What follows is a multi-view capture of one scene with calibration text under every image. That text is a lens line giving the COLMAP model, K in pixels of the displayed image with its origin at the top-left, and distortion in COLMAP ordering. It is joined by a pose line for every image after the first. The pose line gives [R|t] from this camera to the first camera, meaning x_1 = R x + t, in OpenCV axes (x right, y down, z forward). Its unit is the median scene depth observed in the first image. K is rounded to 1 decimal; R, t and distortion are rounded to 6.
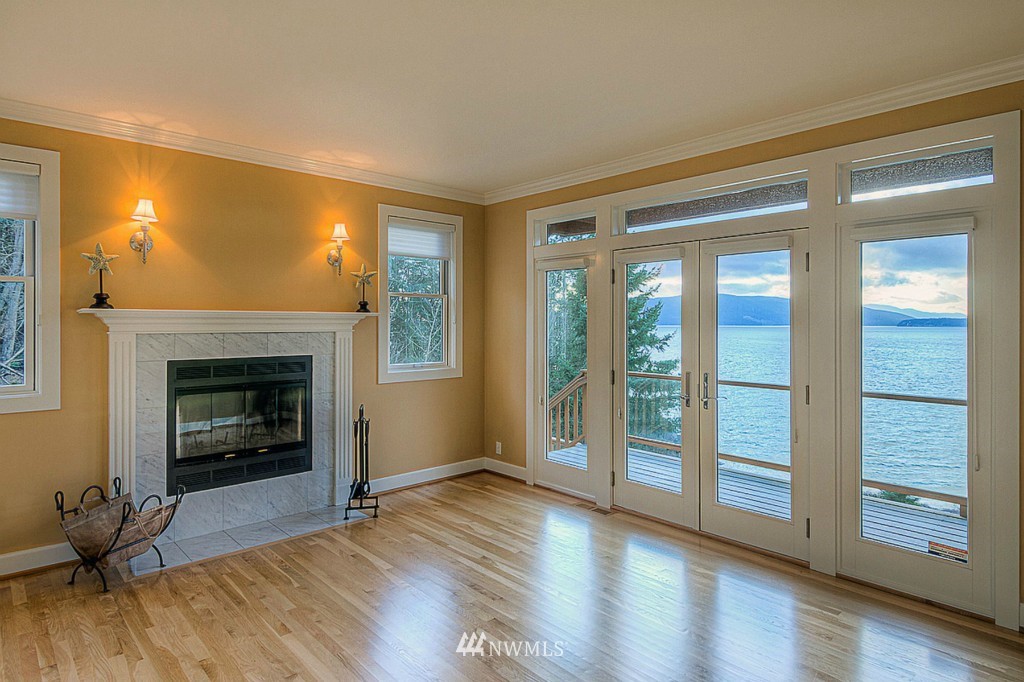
lens RADIAL K [[532.7, 0, 523.4], [0, 532.7, 326.5], [0, 0, 1]] dist [0.027850, -0.025541]
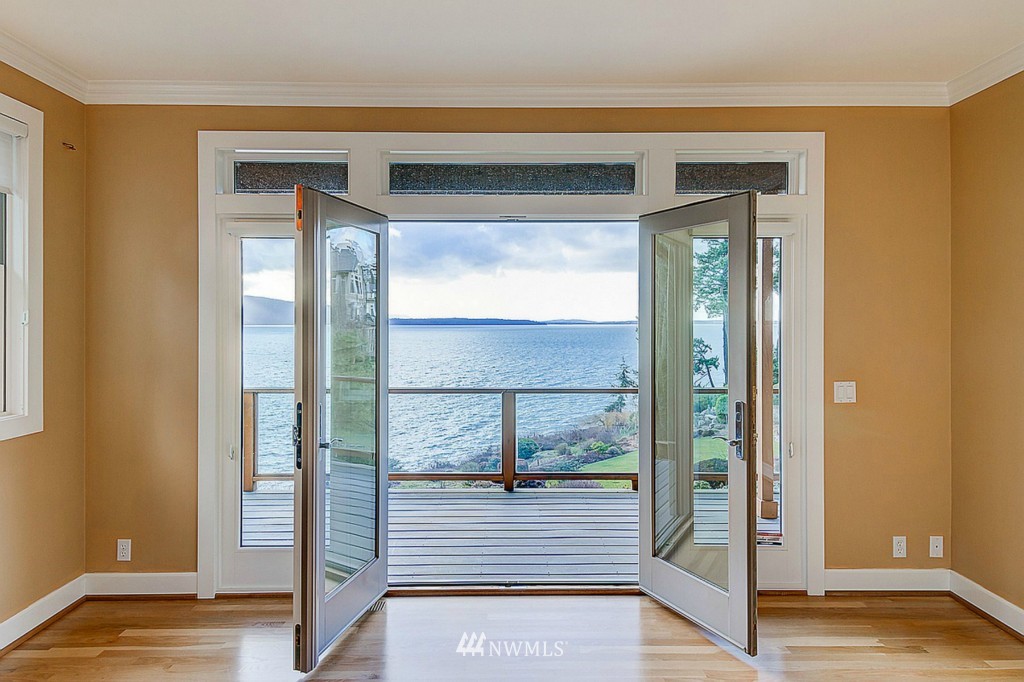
lens RADIAL K [[532.7, 0, 523.4], [0, 532.7, 326.5], [0, 0, 1]] dist [0.027850, -0.025541]
pose [[0.692223, -0.004044, 0.721672, -0.173565], [0.004849, 0.999988, 0.000952, -0.002478], [-0.721667, 0.002840, 0.692234, 0.342756]]
